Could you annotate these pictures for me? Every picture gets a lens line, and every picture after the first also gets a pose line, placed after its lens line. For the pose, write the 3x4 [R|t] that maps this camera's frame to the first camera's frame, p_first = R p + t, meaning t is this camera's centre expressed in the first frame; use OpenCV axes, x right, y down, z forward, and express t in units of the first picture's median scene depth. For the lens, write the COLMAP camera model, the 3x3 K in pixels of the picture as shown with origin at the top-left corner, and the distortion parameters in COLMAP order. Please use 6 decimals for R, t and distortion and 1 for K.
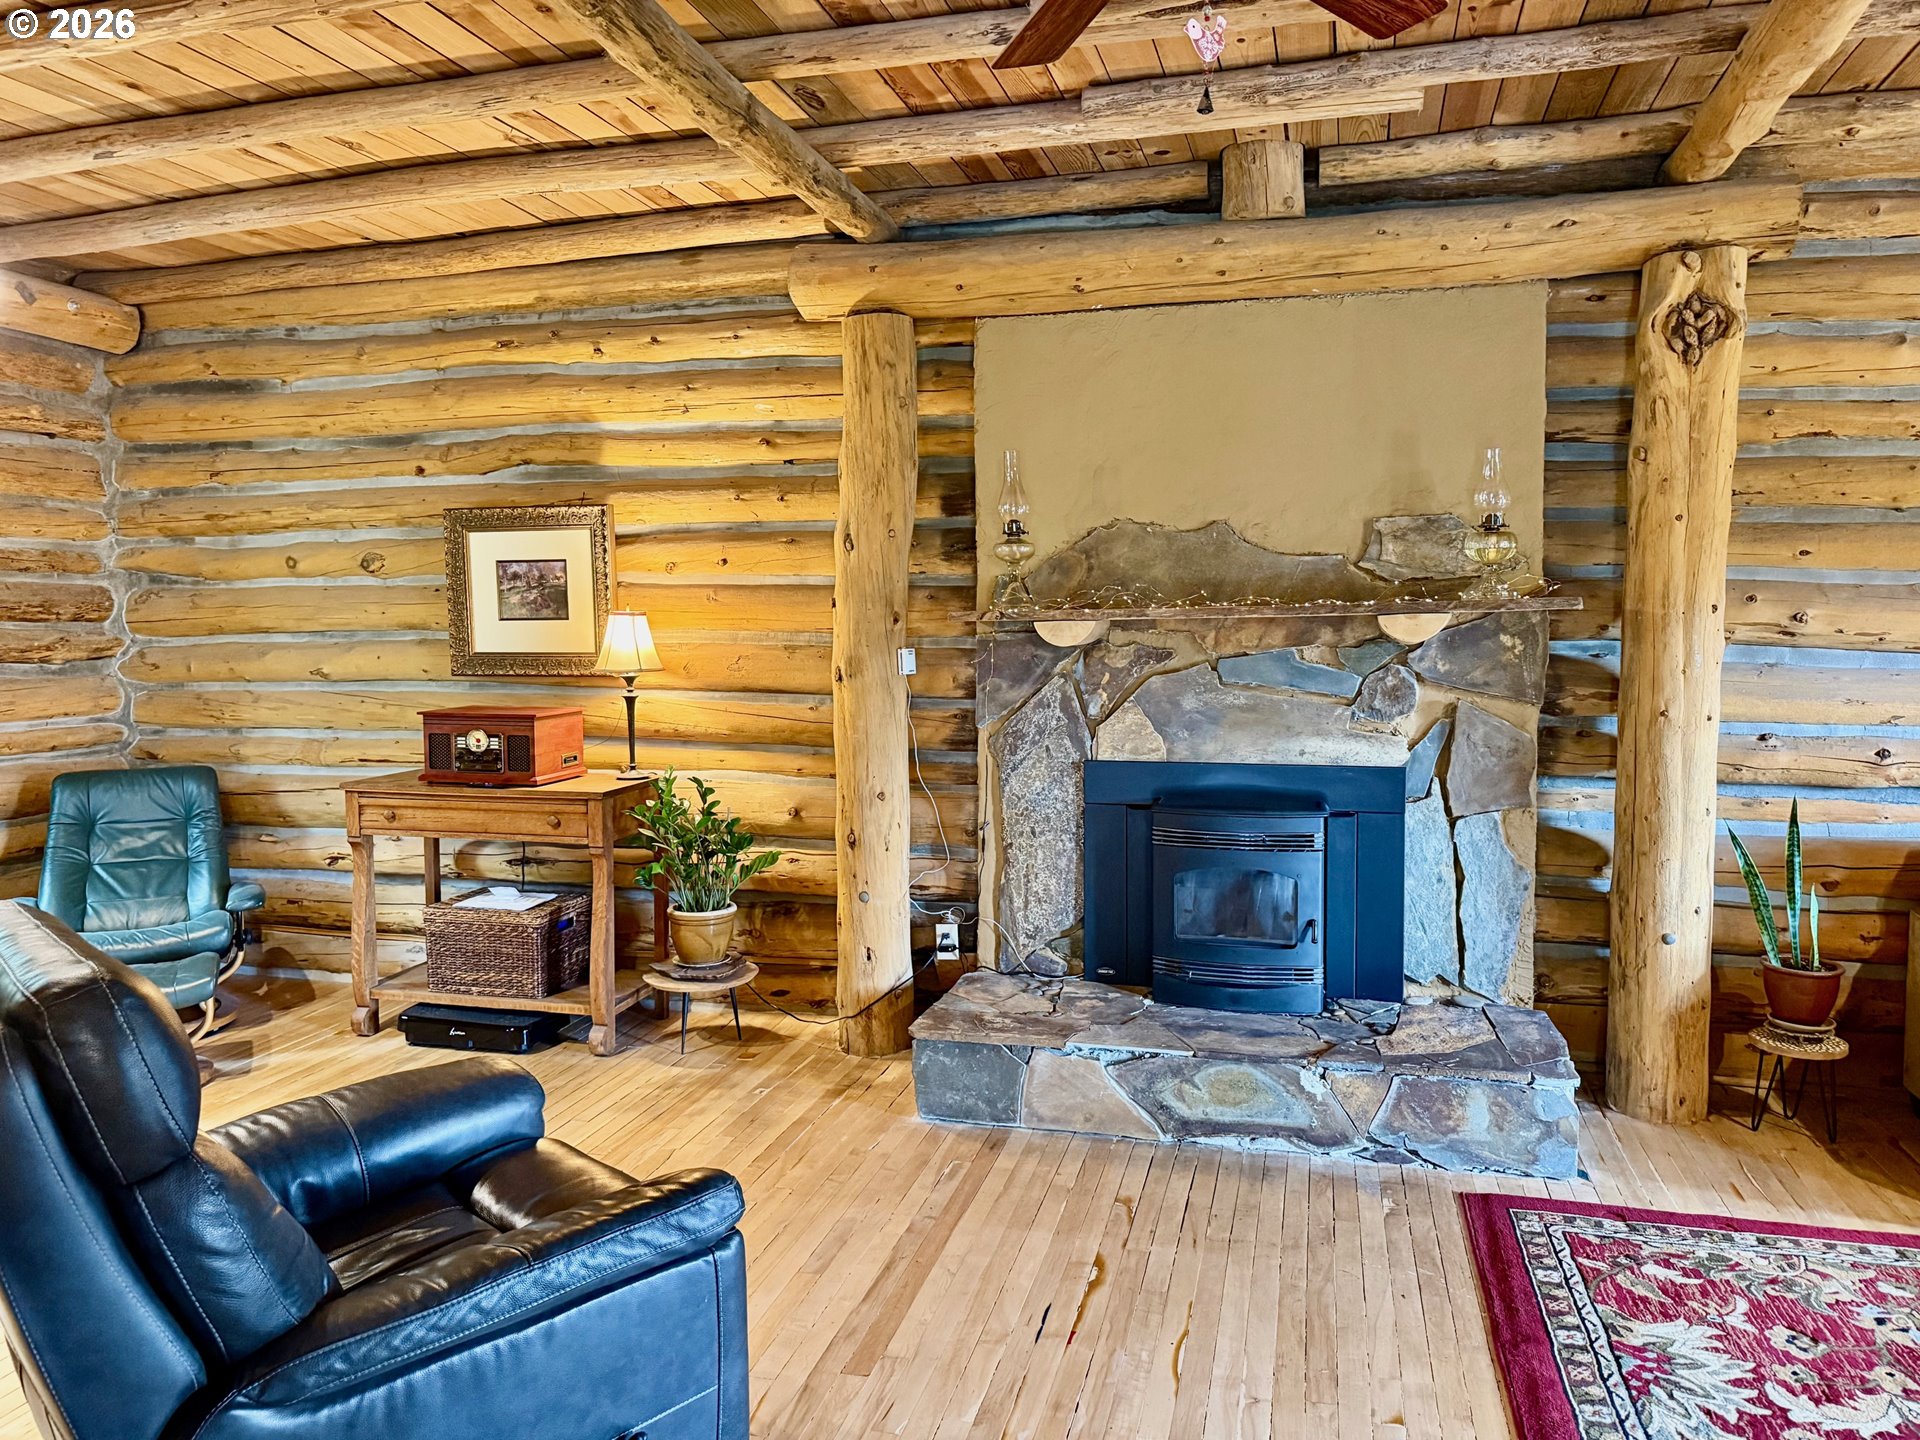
lens RADIAL K [[1318.7, 0, 960.0], [0, 1318.7, 720.0], [0, 0, 1]] dist [0.099978, -0.117743]
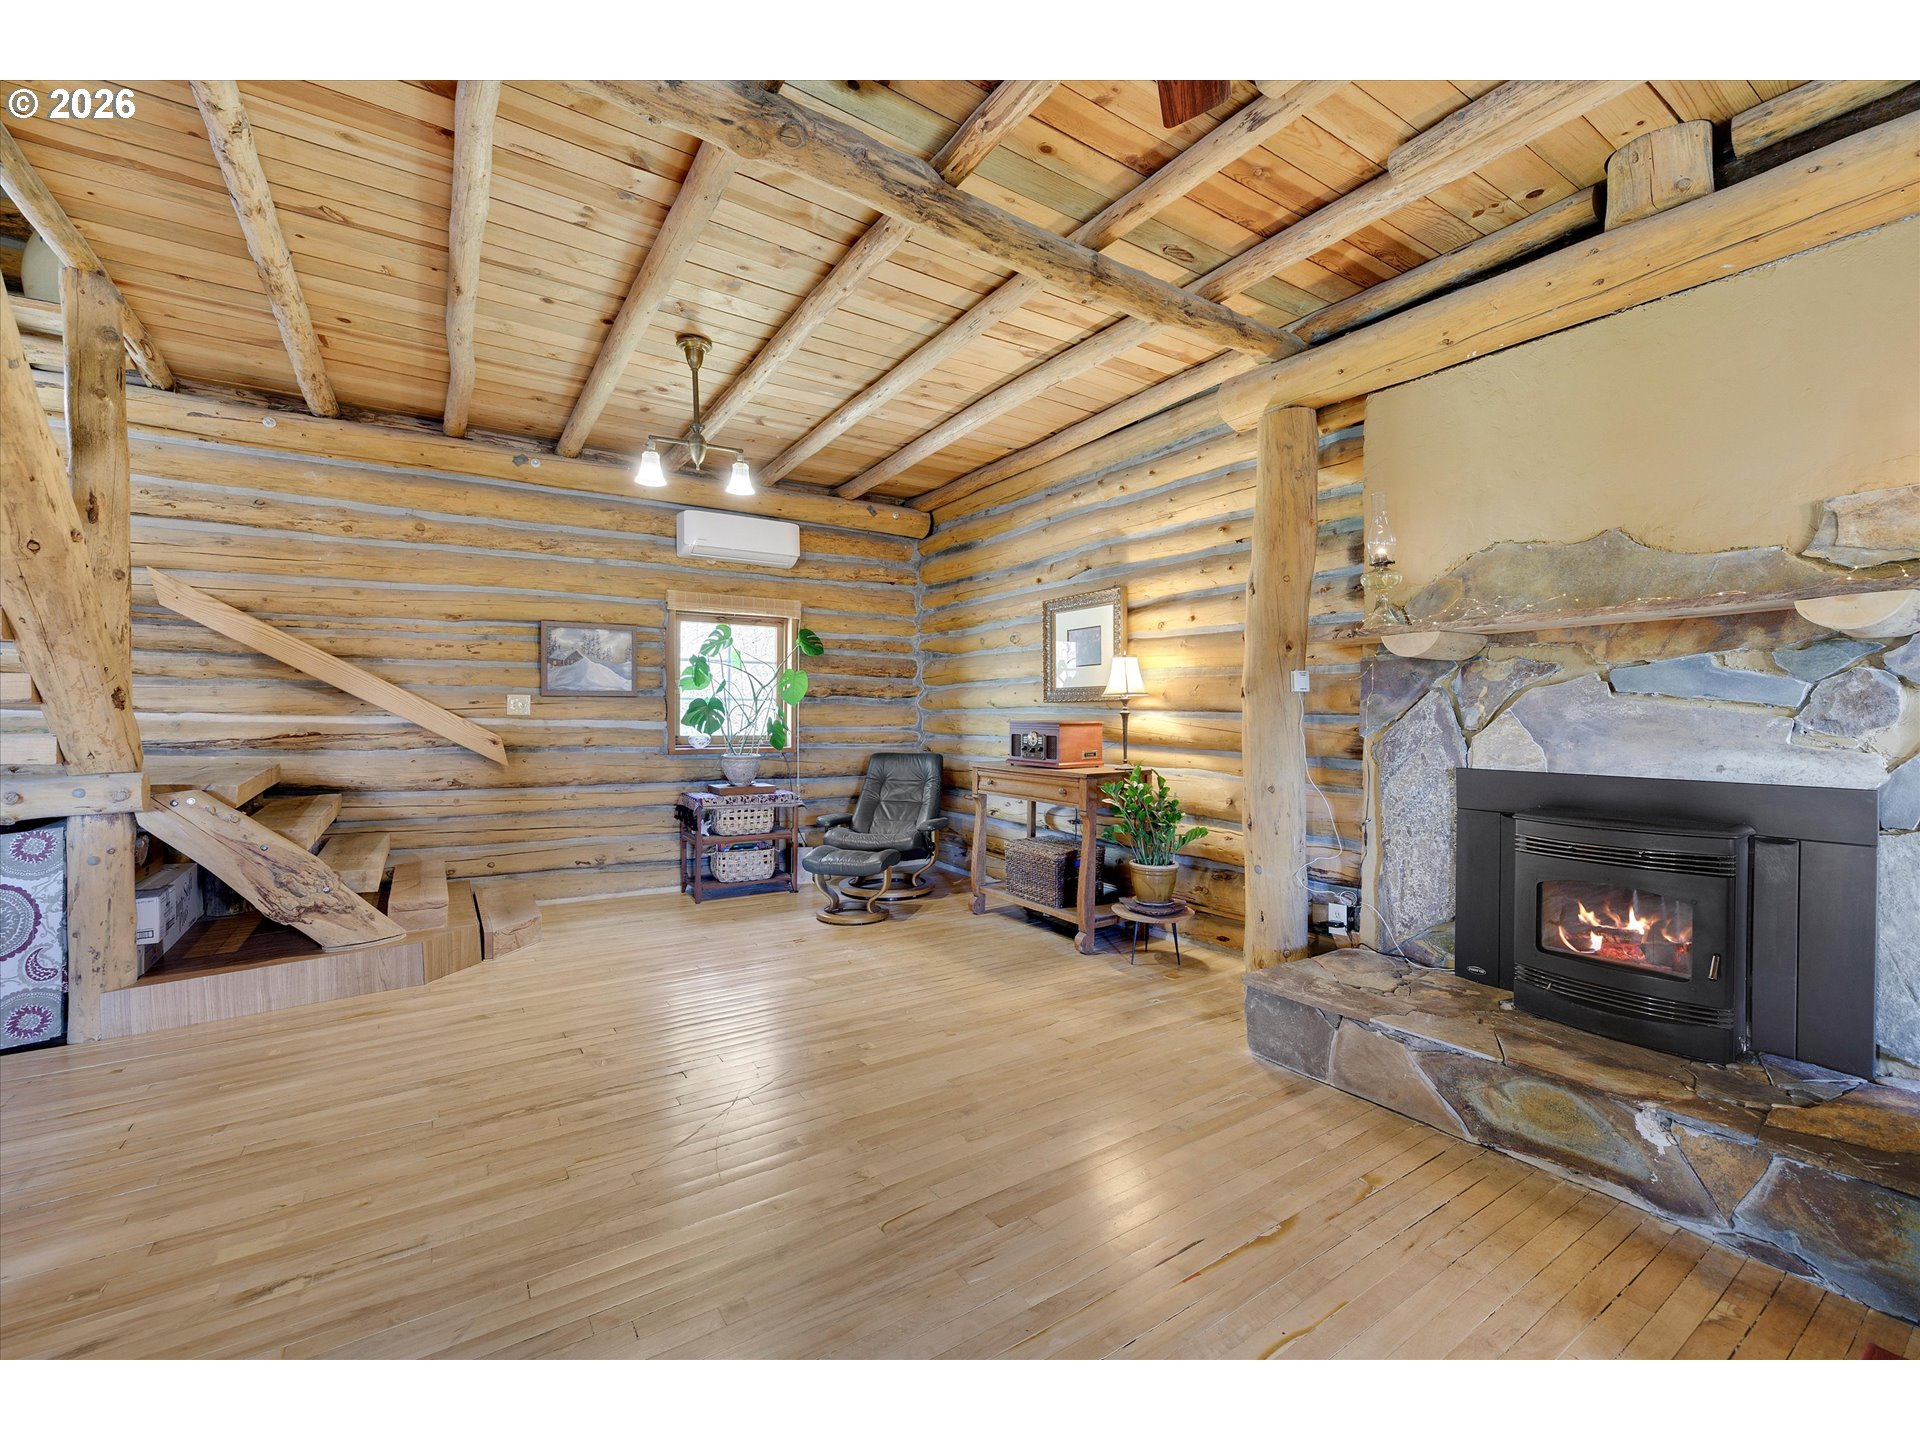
lens RADIAL K [[801.8, 0, 960.0], [0, 801.8, 720.0], [0, 0, 1]] dist [-0.000723, -0.000082]
pose [[0.754581, 0.013125, -0.656076, 0.221232], [-0.054623, 0.997586, -0.042867, 0.042593], [0.653930, 0.068184, 0.753477, 0.244258]]
